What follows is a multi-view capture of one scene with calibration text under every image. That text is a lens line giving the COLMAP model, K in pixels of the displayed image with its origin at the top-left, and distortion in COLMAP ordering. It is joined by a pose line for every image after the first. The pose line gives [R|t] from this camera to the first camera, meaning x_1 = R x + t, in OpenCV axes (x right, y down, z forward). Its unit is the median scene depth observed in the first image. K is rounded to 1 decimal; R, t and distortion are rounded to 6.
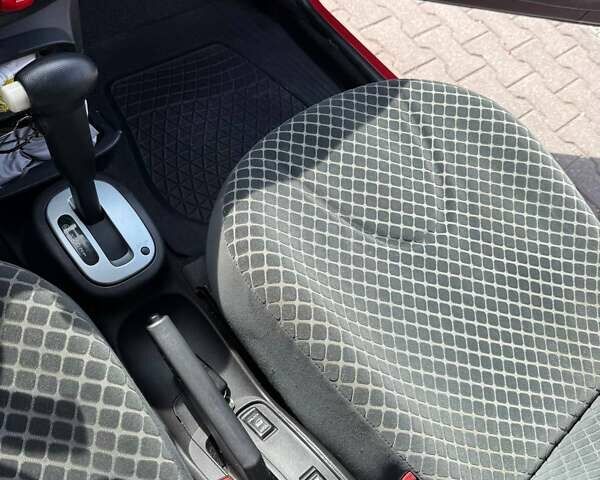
lens RADIAL K [[565.4, 0, 300.0], [0, 565.4, 240.0], [0, 0, 1]] dist [0.130812, -0.167450]
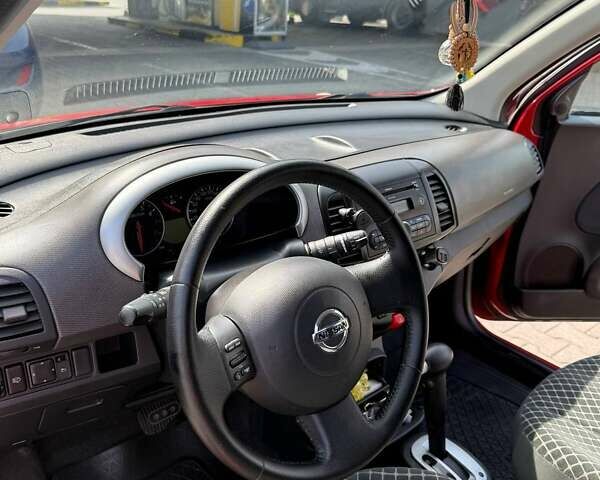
lens RADIAL K [[585.1, 0, 300.0], [0, 585.1, 240.0], [0, 0, 1]] dist [0.076551, -0.173241]
pose [[0.985158, -0.154744, -0.074281, -0.518767], [0.081471, 0.802438, -0.591148, 0.386340], [0.151083, 0.576322, 0.803135, -0.606271]]
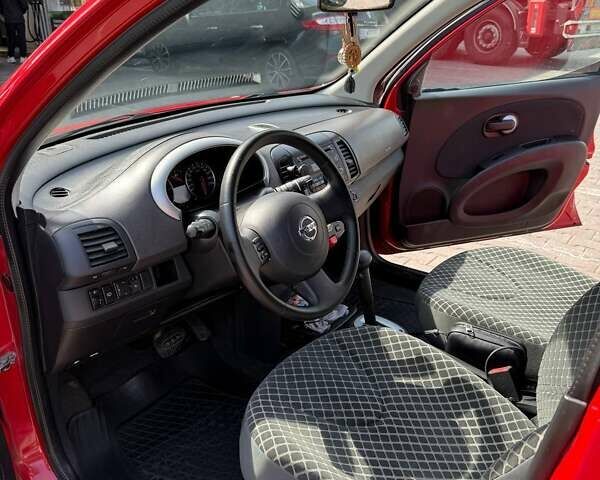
lens RADIAL K [[565.4, 0, 300.0], [0, 565.4, 240.0], [0, 0, 1]] dist [0.130812, -0.167450]
pose [[0.947333, -0.299964, 0.112171, -0.778709], [0.309998, 0.770993, -0.556302, 0.845727], [0.080388, 0.561775, 0.823375, -1.025274]]
